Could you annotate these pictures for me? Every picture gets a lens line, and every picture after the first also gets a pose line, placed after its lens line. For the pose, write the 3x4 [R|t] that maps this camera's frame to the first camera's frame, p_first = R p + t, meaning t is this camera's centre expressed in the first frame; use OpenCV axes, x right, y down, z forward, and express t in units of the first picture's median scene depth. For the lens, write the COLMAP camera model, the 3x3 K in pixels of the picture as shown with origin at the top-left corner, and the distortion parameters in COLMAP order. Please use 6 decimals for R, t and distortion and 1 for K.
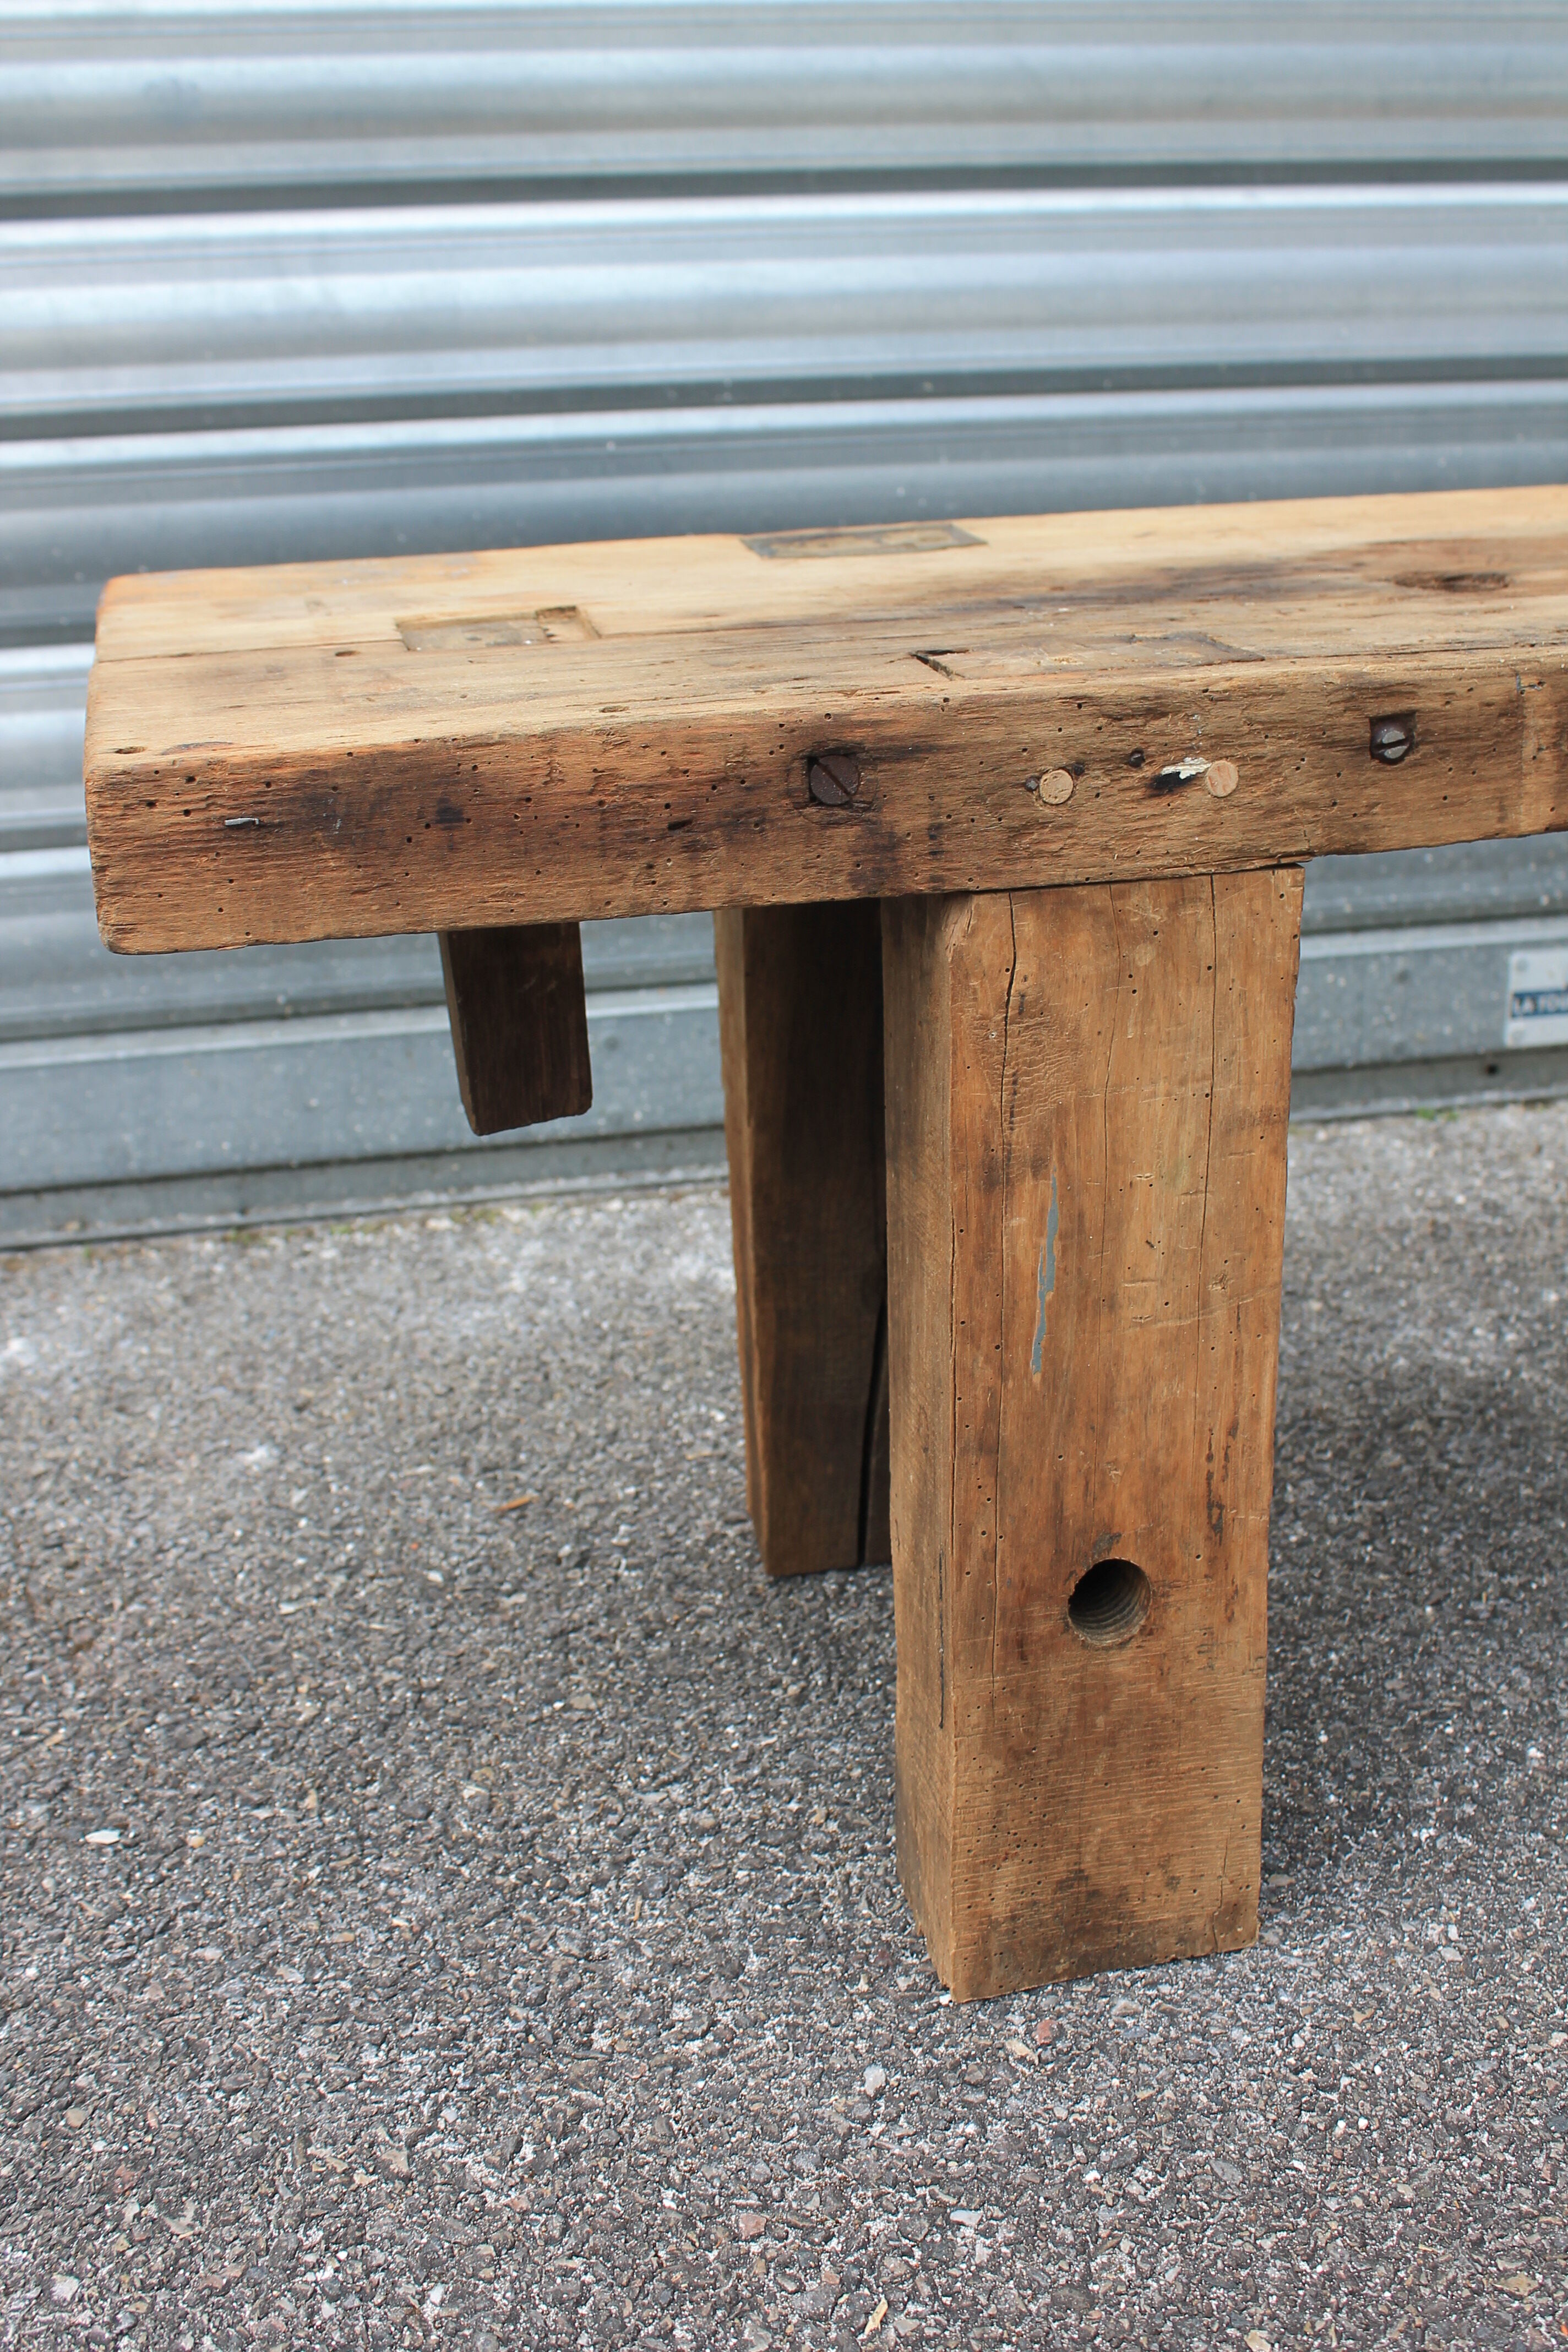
lens RADIAL K [[2515.4, 0, 794.0], [0, 2515.4, 1159.2], [0, 0, 1]] dist [-0.076512, 0.000000]
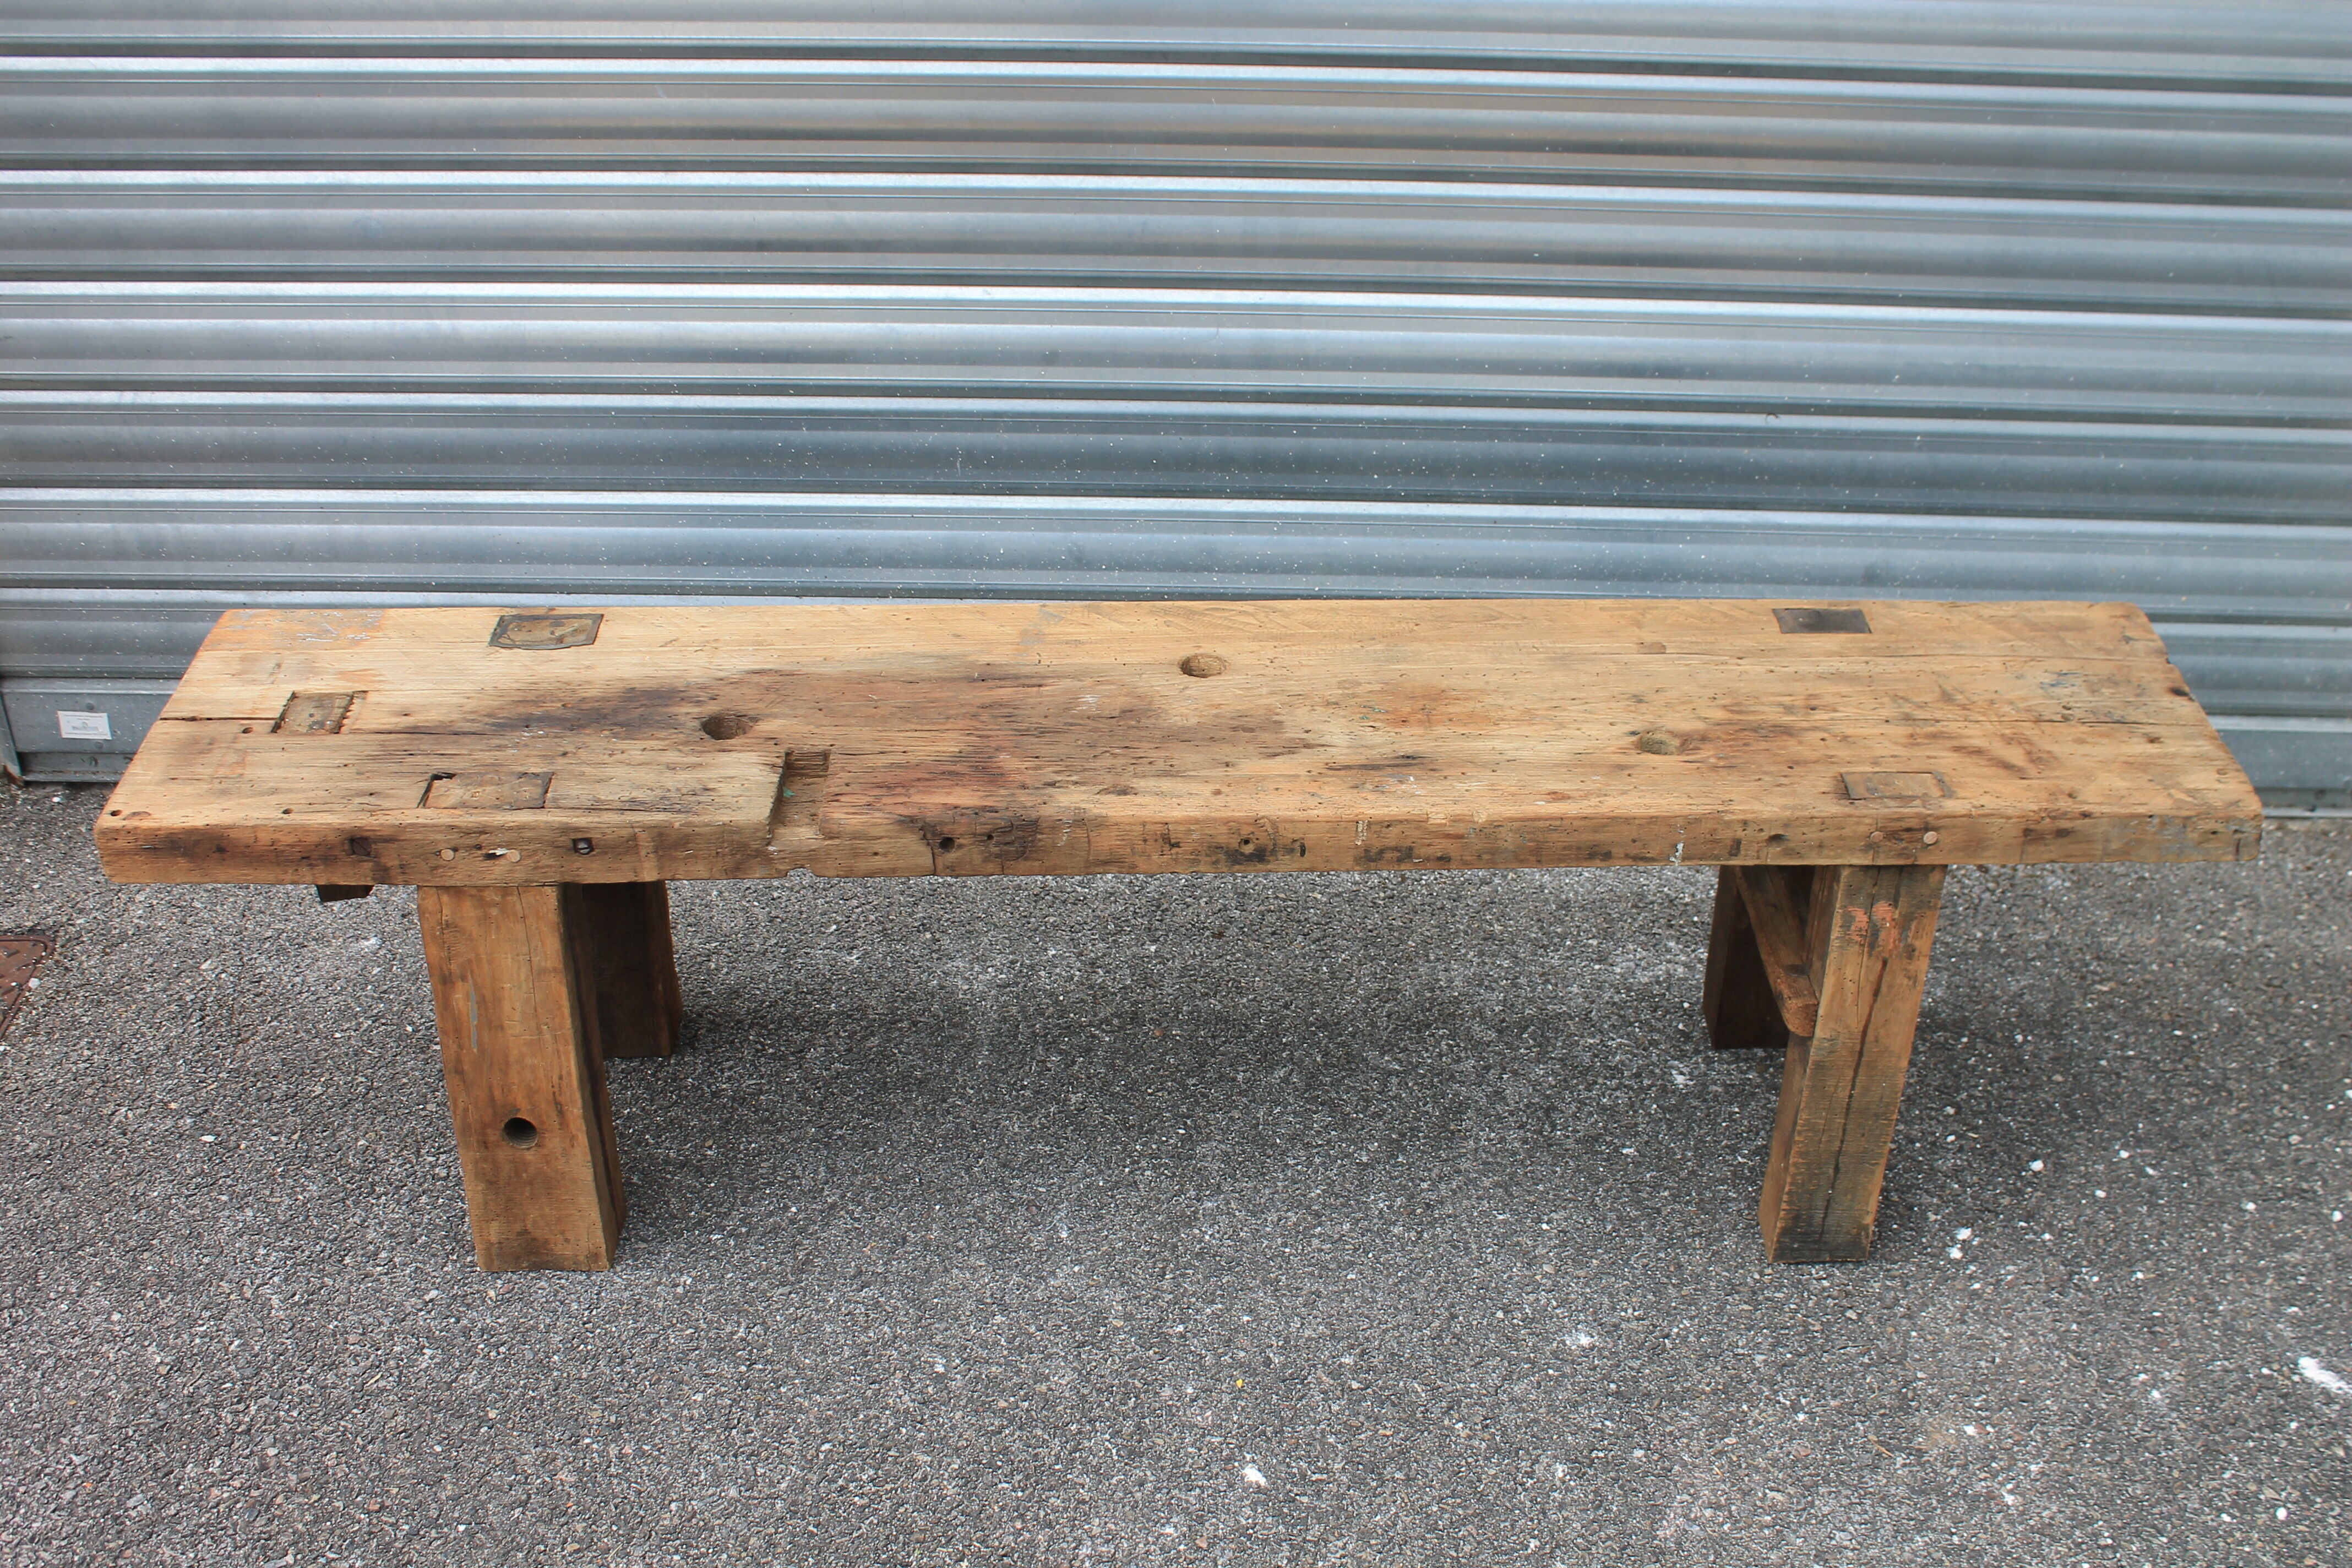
lens RADIAL K [[2515.4, 0, 1242.2], [0, 2515.4, 769.5], [0, 0, 1]] dist [-0.076512, 0.000000]
pose [[0.979501, 0.140928, -0.143936, 0.928701], [-0.112830, 0.975755, 0.187540, -0.592186], [0.166876, -0.167456, 0.971654, -1.013693]]
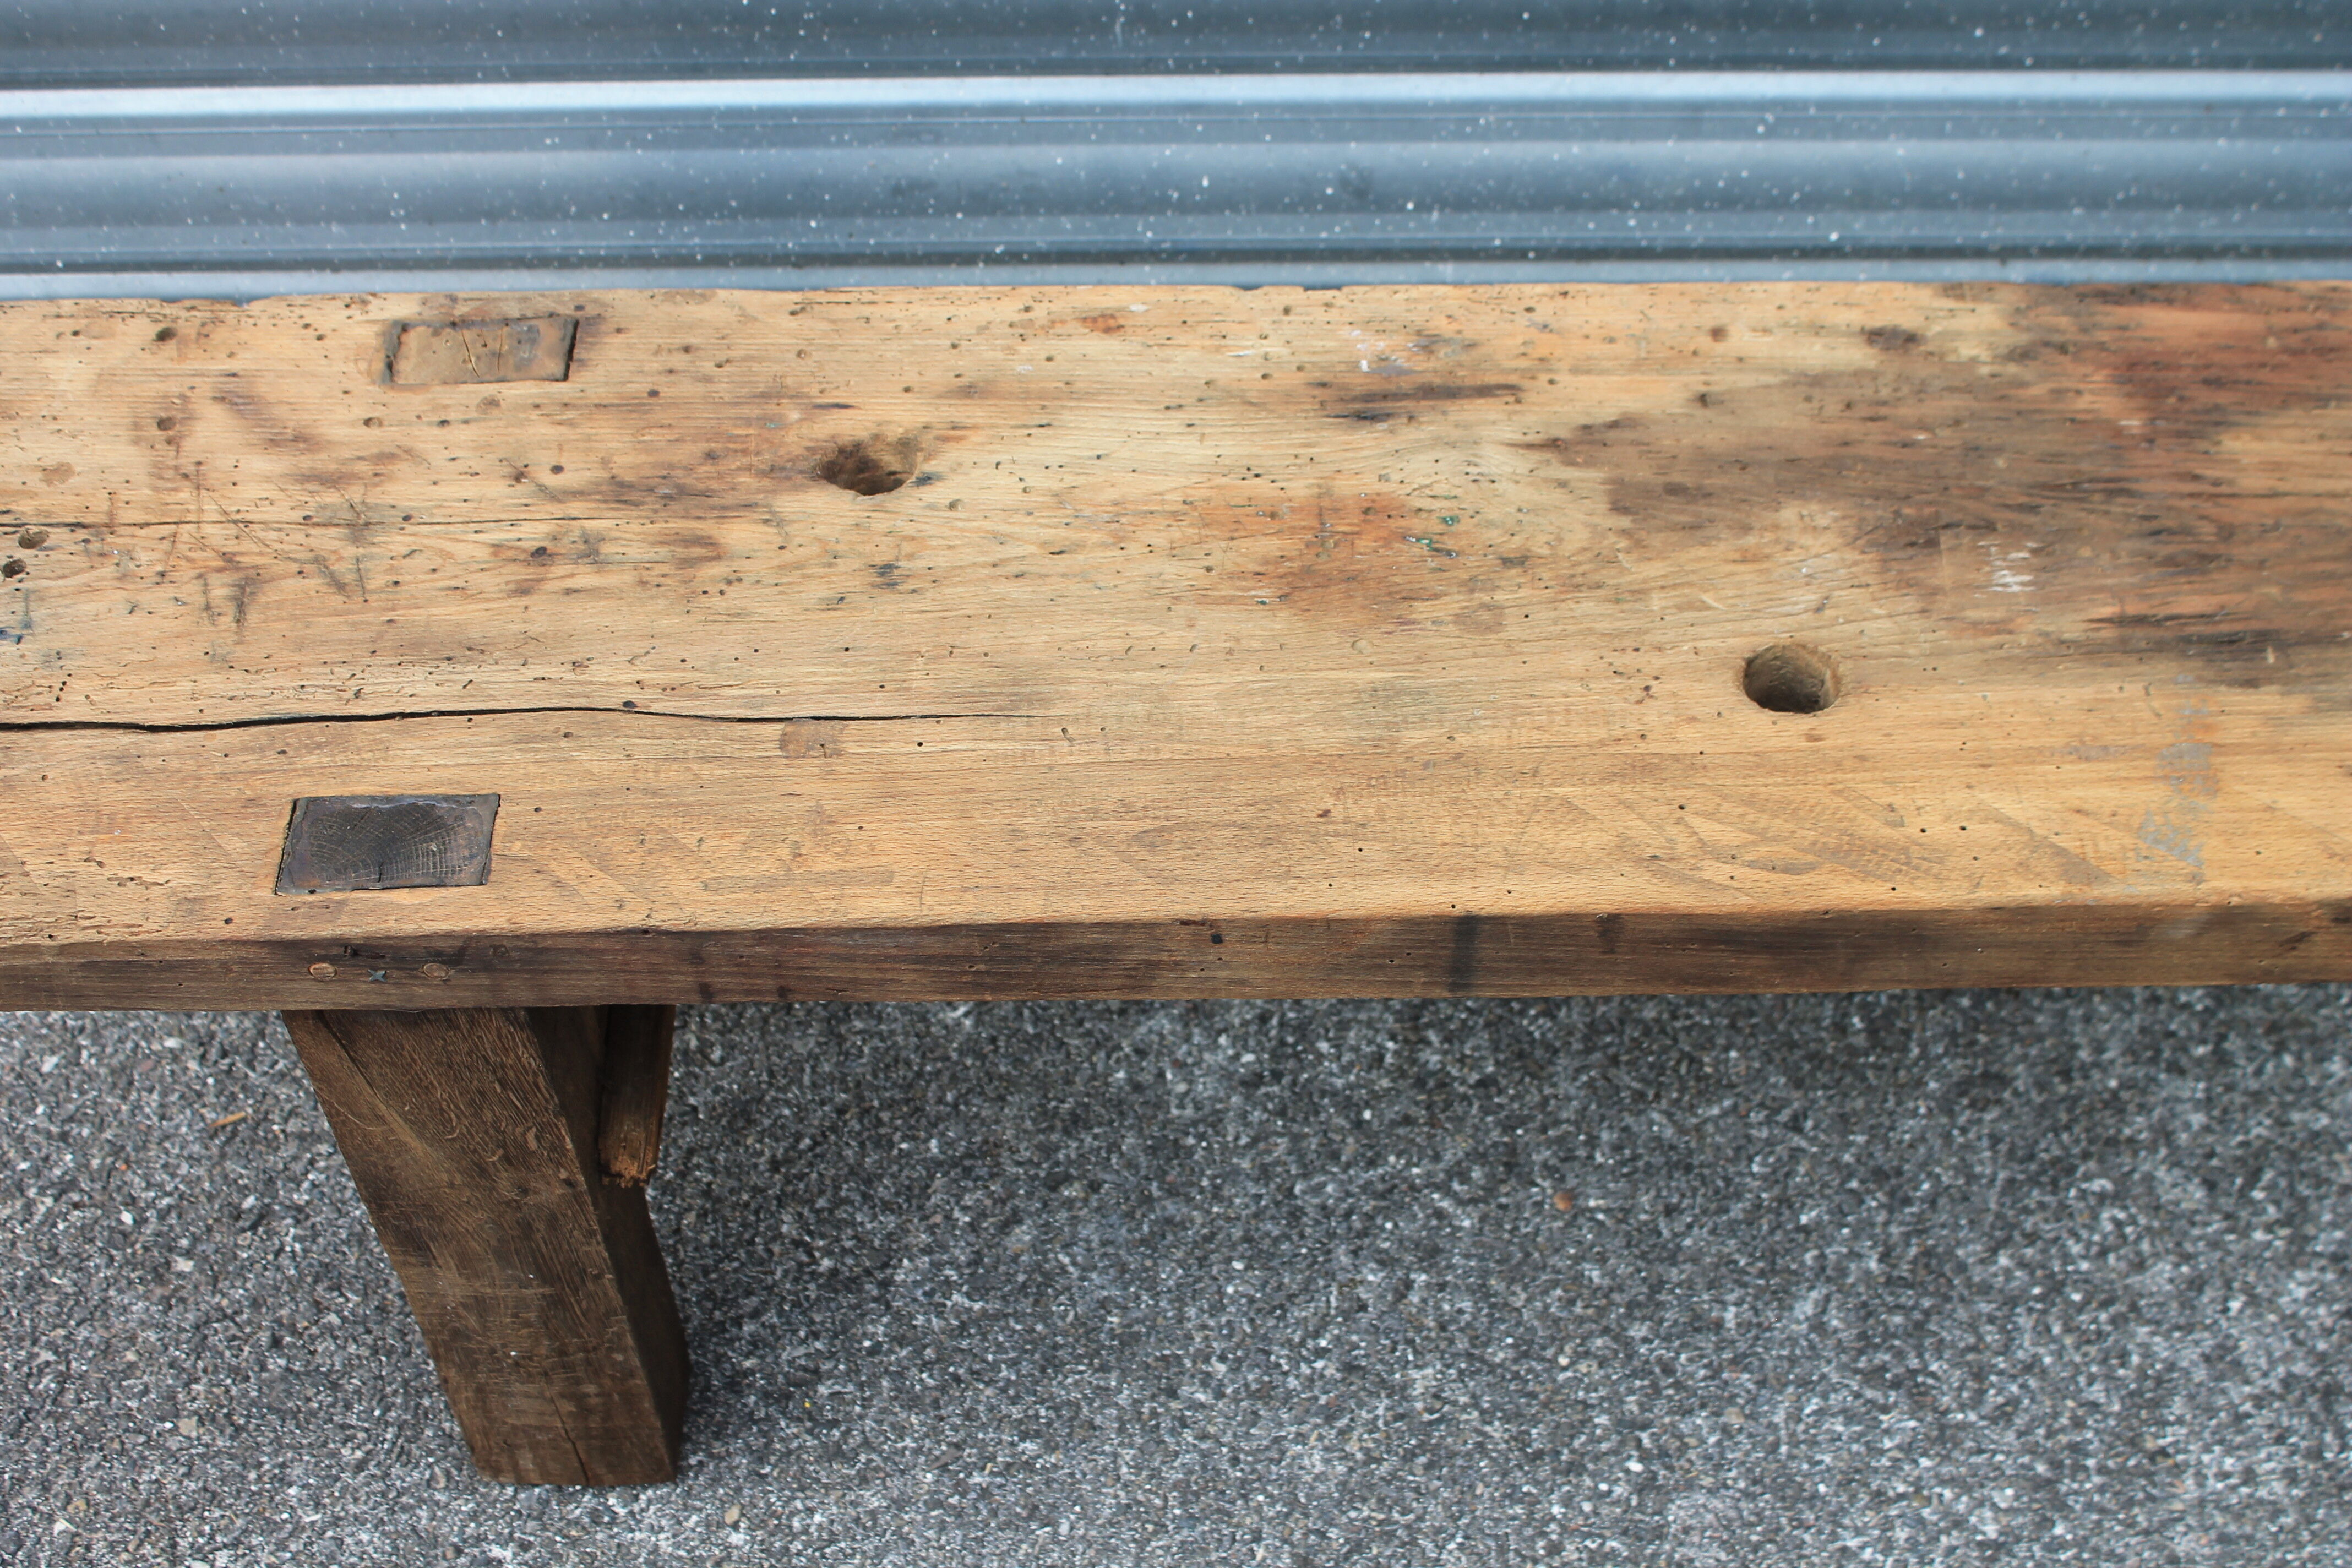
lens RADIAL K [[3288.7, 0, 1245.7], [0, 3288.7, 731.0], [0, 0, 1]] dist [-0.025225, 0.000000]
pose [[0.981755, 0.163681, -0.096776, 0.508529], [-0.094550, 0.861780, 0.498393, -0.894940], [0.164977, -0.480150, 0.861533, -0.074713]]
